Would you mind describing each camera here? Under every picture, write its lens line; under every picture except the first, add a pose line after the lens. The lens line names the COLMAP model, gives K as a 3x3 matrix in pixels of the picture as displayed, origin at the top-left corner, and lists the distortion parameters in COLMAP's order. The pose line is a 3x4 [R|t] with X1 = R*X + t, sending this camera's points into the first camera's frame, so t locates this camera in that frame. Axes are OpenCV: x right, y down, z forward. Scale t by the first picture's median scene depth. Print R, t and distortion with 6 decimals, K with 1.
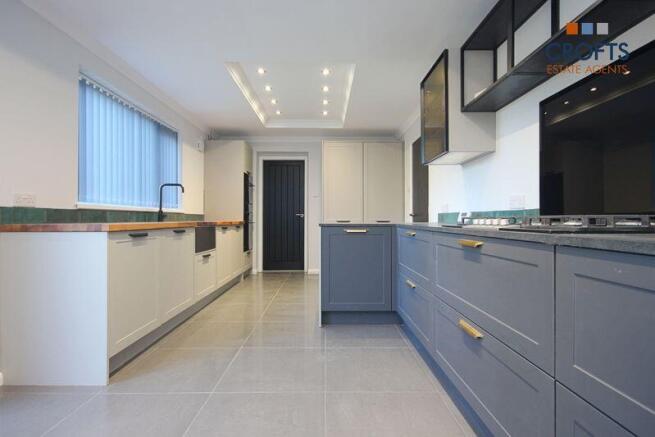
lens RADIAL K [[306.1, 0, 327.5], [0, 306.1, 218.5], [0, 0, 1]] dist [0.000669, -0.001469]
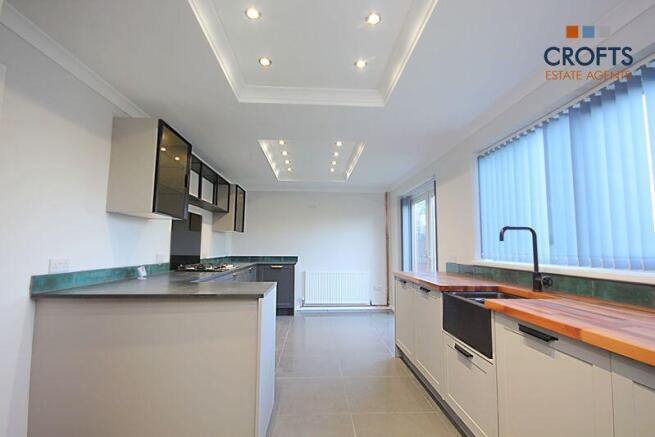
lens RADIAL K [[306.1, 0, 327.5], [0, 306.1, 218.5], [0, 0, 1]] dist [0.000669, -0.001469]
pose [[-0.999204, -0.008822, -0.038904, -0.081206], [-0.005509, 0.996412, -0.084453, -0.049257], [0.039510, -0.084171, -0.995668, 1.048578]]
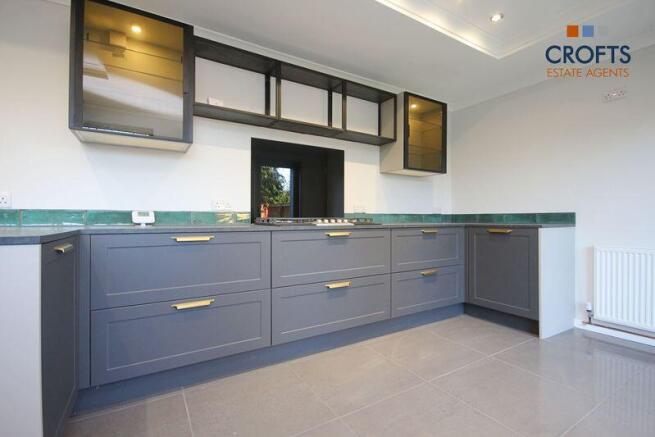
lens RADIAL K [[306.1, 0, 327.5], [0, 306.1, 218.5], [0, 0, 1]] dist [0.000669, -0.001469]
pose [[-0.513472, -0.004548, 0.858095, -0.258549], [0.009197, 0.999899, 0.010804, -0.003226], [-0.858057, 0.013439, -0.513378, 0.504330]]
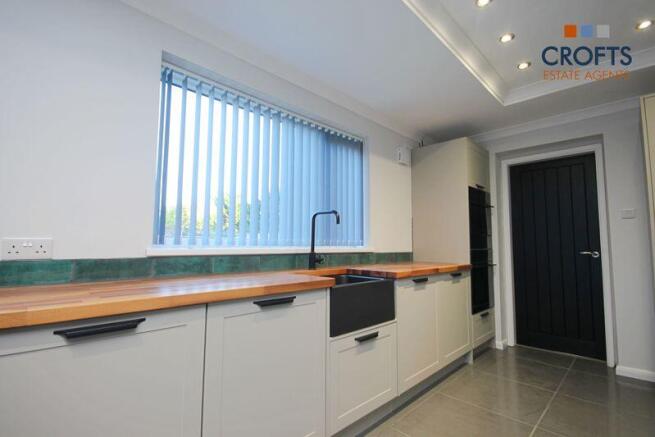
lens RADIAL K [[306.1, 0, 327.5], [0, 306.1, 218.5], [0, 0, 1]] dist [0.000669, -0.001469]
pose [[0.694288, -0.054245, -0.717650, -0.026504], [-0.010583, 0.996278, -0.085545, -0.028061], [0.719619, 0.066988, 0.691130, 0.370287]]
